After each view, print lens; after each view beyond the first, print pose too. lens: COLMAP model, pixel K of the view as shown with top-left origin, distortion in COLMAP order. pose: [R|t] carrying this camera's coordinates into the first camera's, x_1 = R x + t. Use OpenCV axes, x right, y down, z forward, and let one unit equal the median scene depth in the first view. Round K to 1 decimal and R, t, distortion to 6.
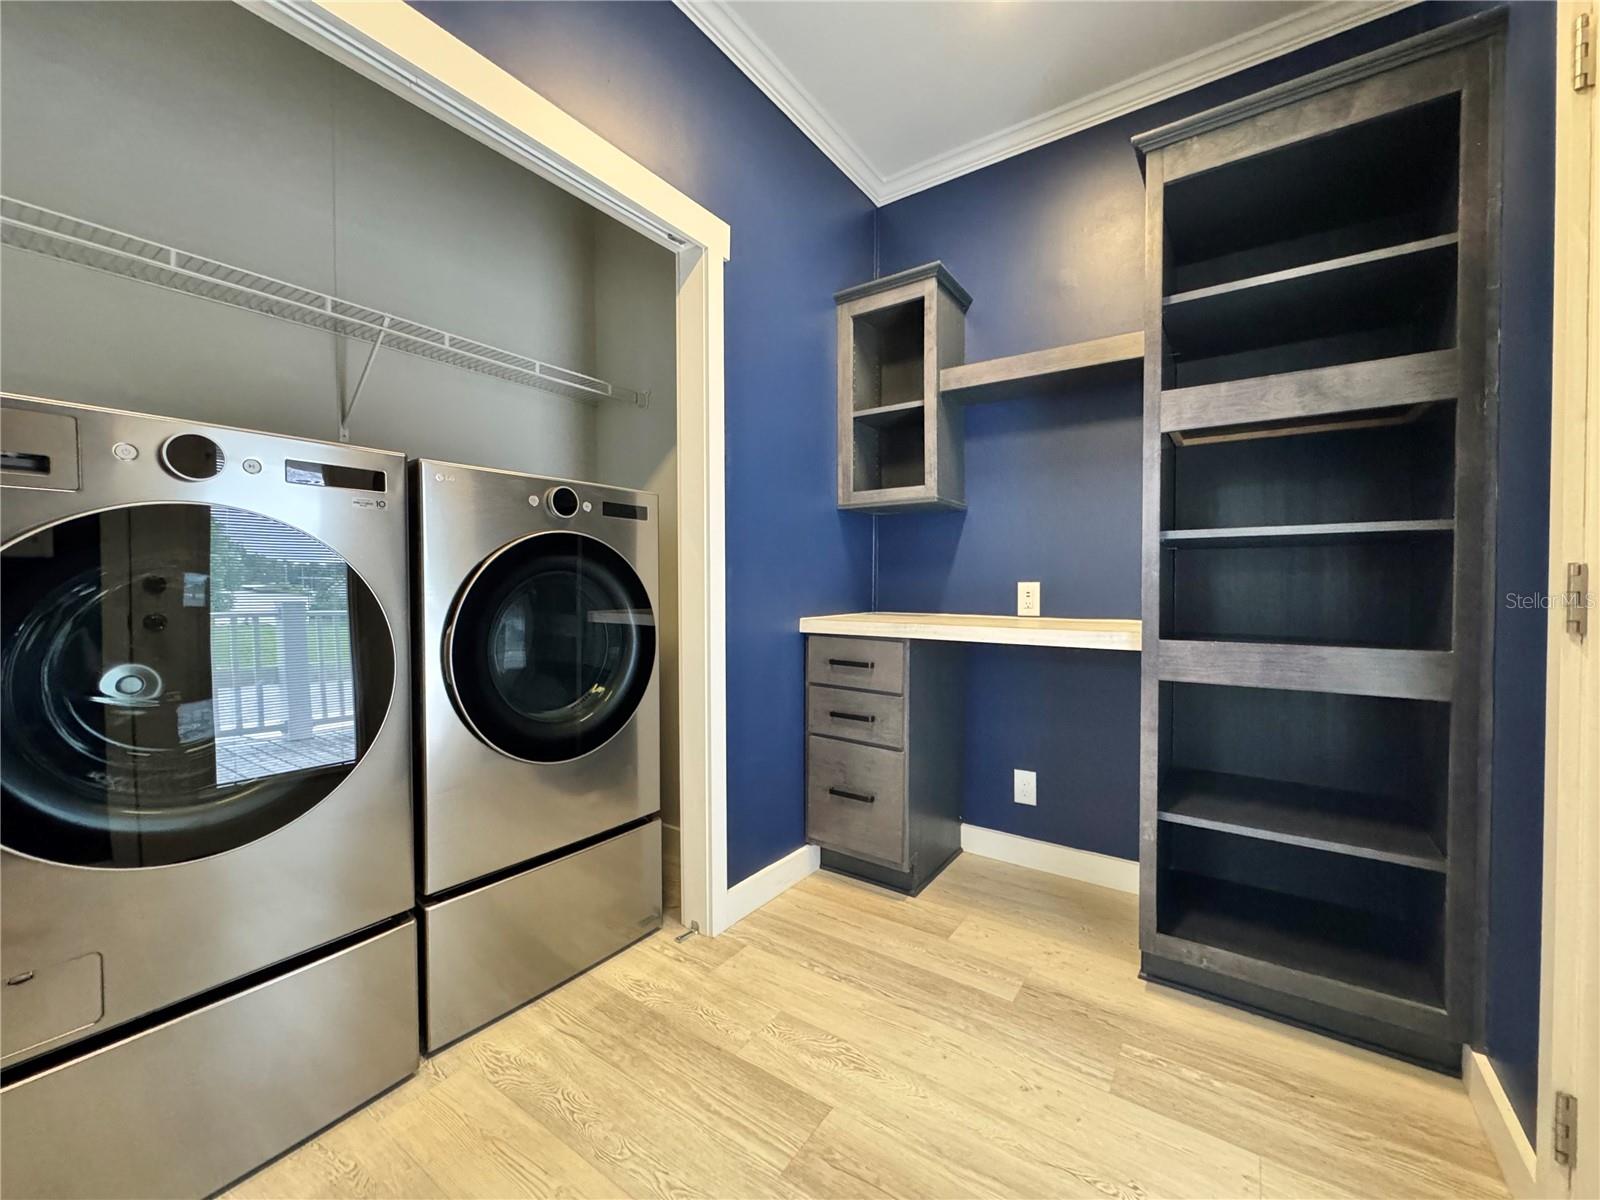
lens RADIAL K [[640.9, 0, 801.7], [0, 640.9, 597.5], [0, 0, 1]] dist [-0.003561, 0.000750]
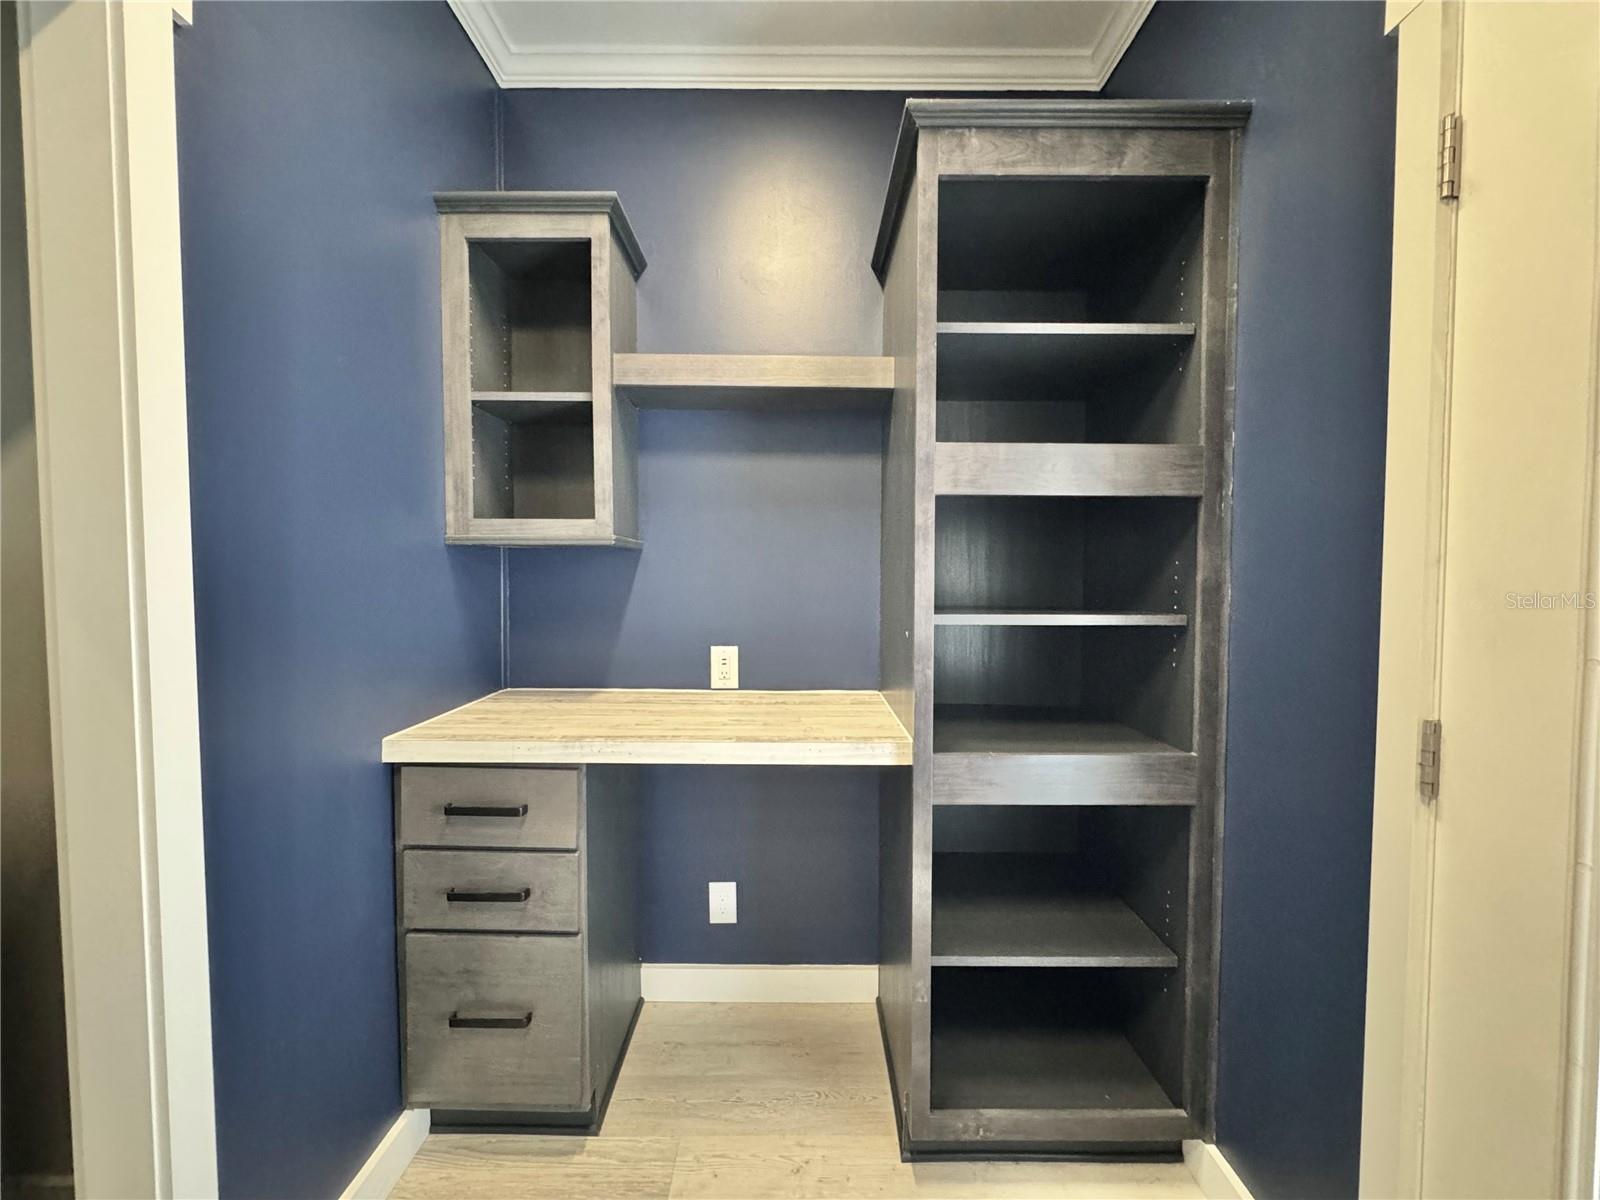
lens RADIAL K [[640.9, 0, 798.7], [0, 640.9, 597.0], [0, 0, 1]] dist [-0.003561, 0.000750]
pose [[0.819400, -0.020591, 0.572852, -0.023277], [0.008862, 0.999690, 0.023258, -0.107761], [-0.573153, -0.013981, 0.819329, 0.318856]]
